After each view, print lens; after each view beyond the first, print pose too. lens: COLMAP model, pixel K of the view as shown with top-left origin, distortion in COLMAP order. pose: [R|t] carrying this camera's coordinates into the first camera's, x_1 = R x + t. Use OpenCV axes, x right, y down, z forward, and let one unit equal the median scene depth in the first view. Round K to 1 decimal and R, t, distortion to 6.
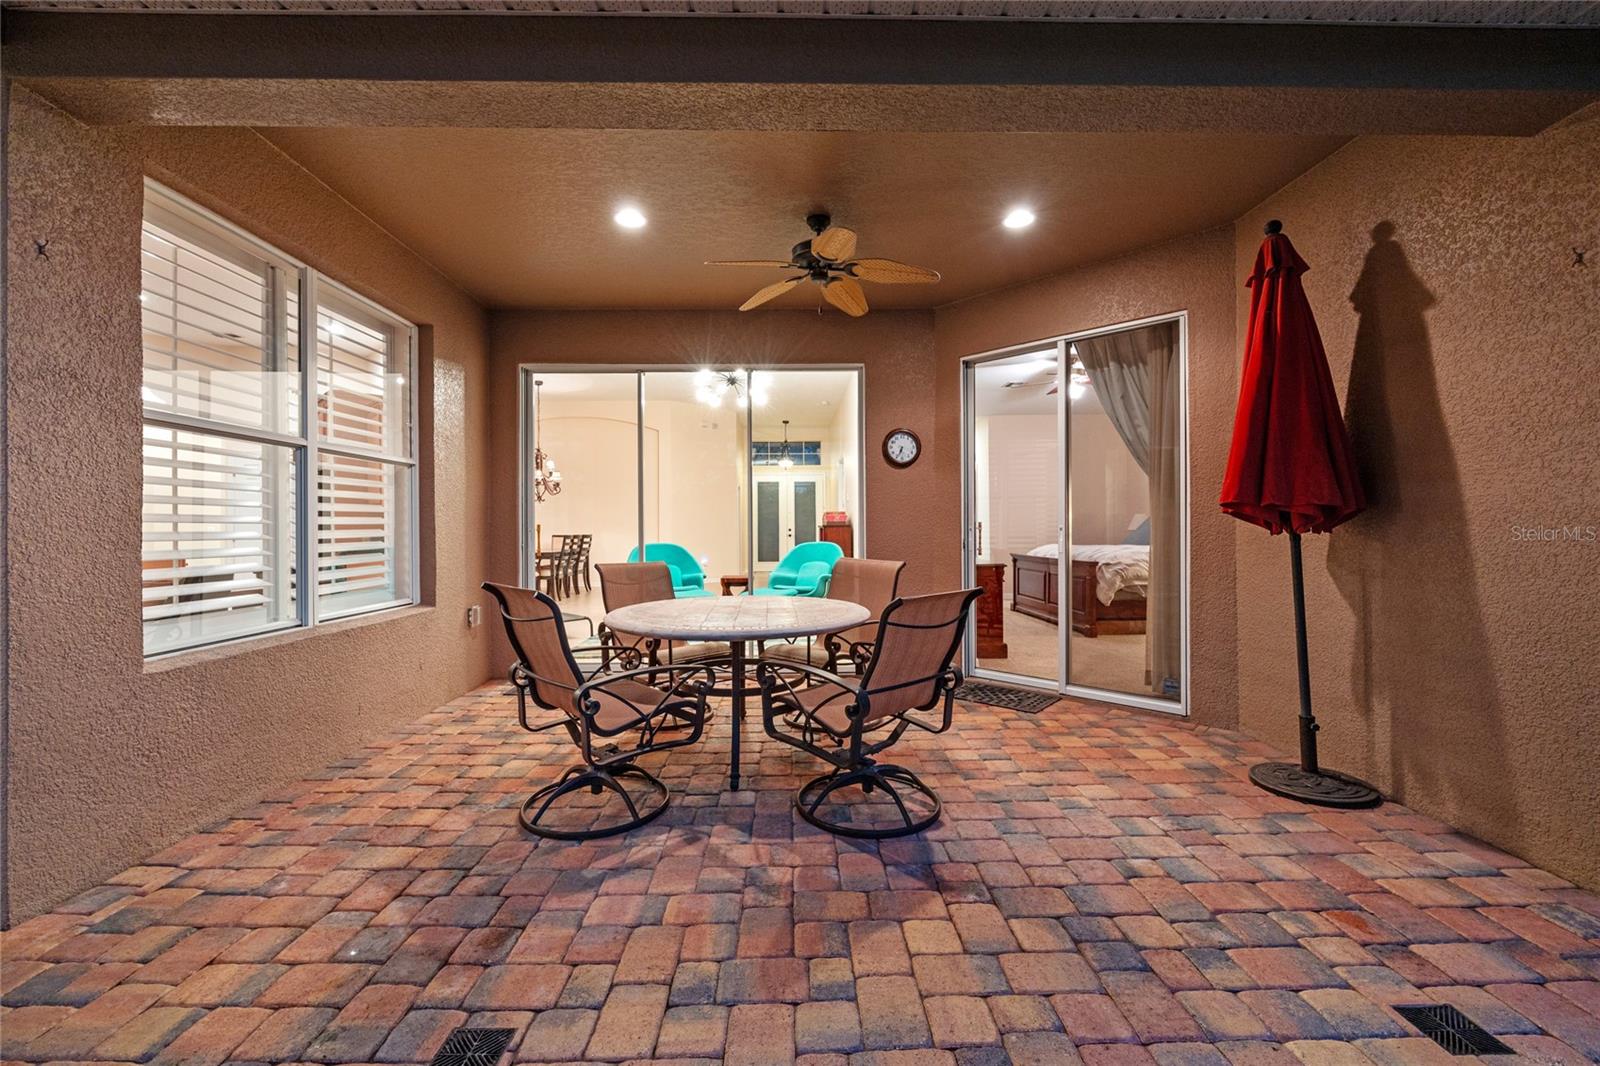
lens RADIAL K [[643.5, 0, 798.7], [0, 643.5, 526.4], [0, 0, 1]] dist [0.000177, 0.000164]
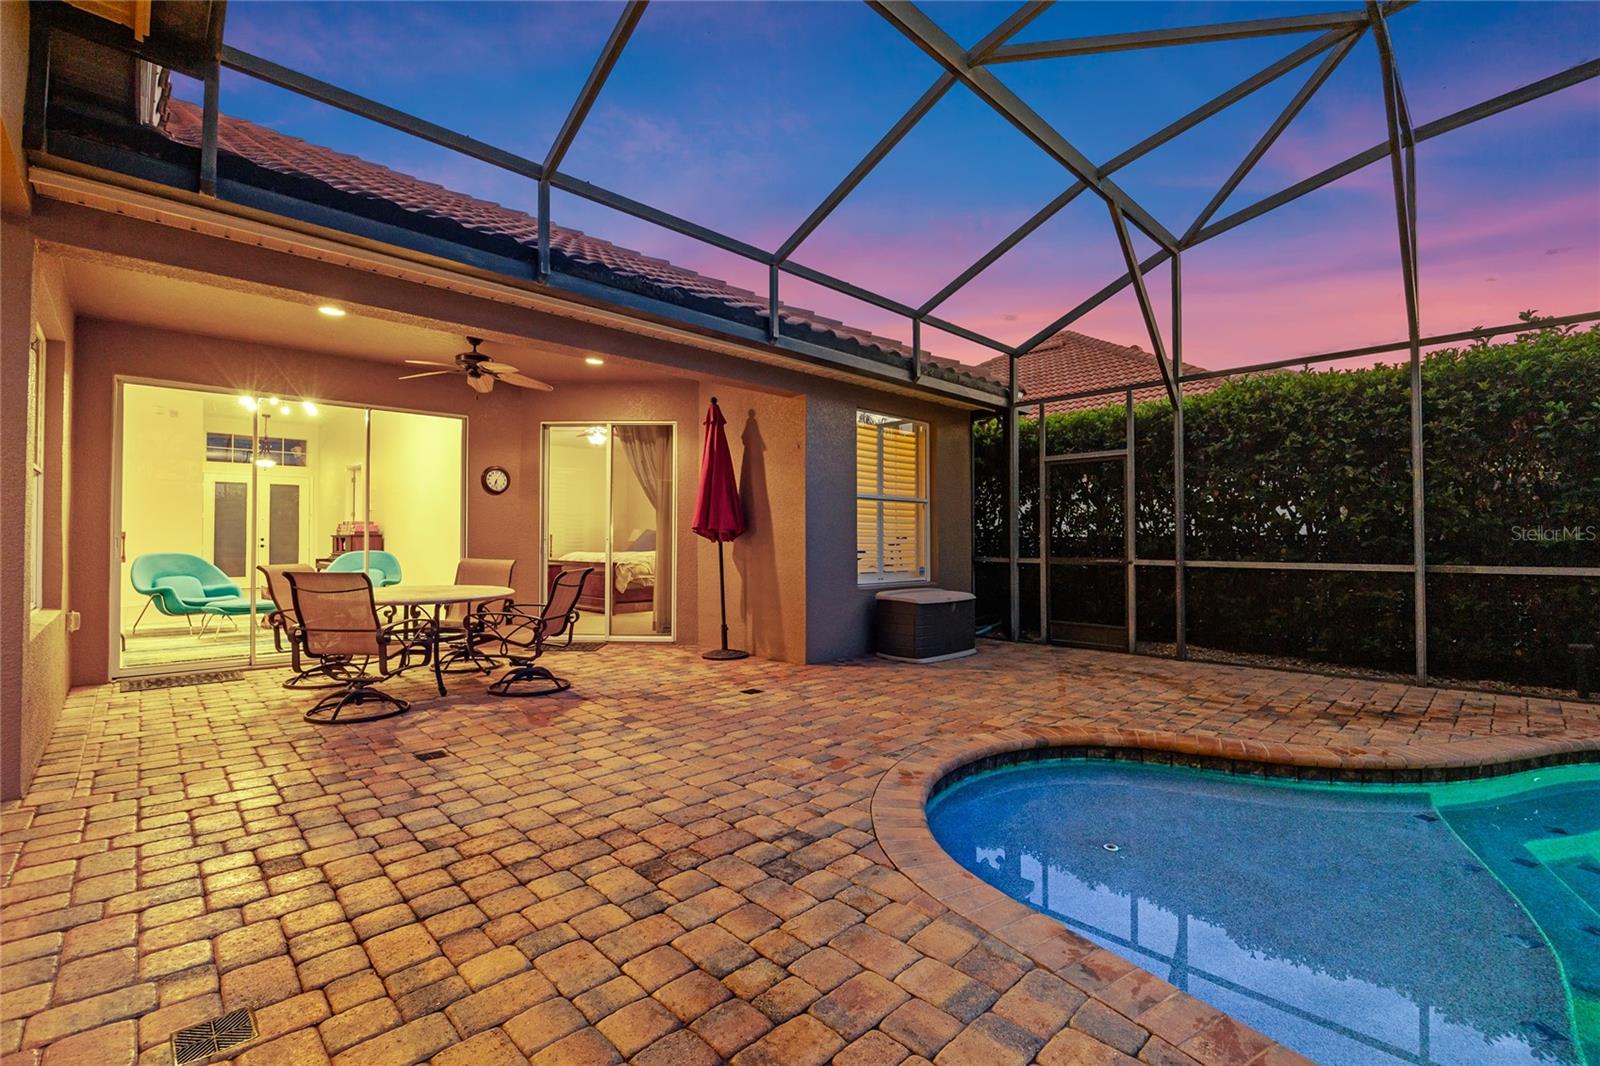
lens RADIAL K [[690.8, 0, 800.0], [0, 690.8, 533.0], [0, 0, 1]] dist [-0.001860, -0.000121]
pose [[0.732628, 0.014174, 0.680481, -0.609661], [-0.008483, 0.999896, -0.011695, 0.005026], [-0.680576, 0.002795, 0.732672, -0.876446]]
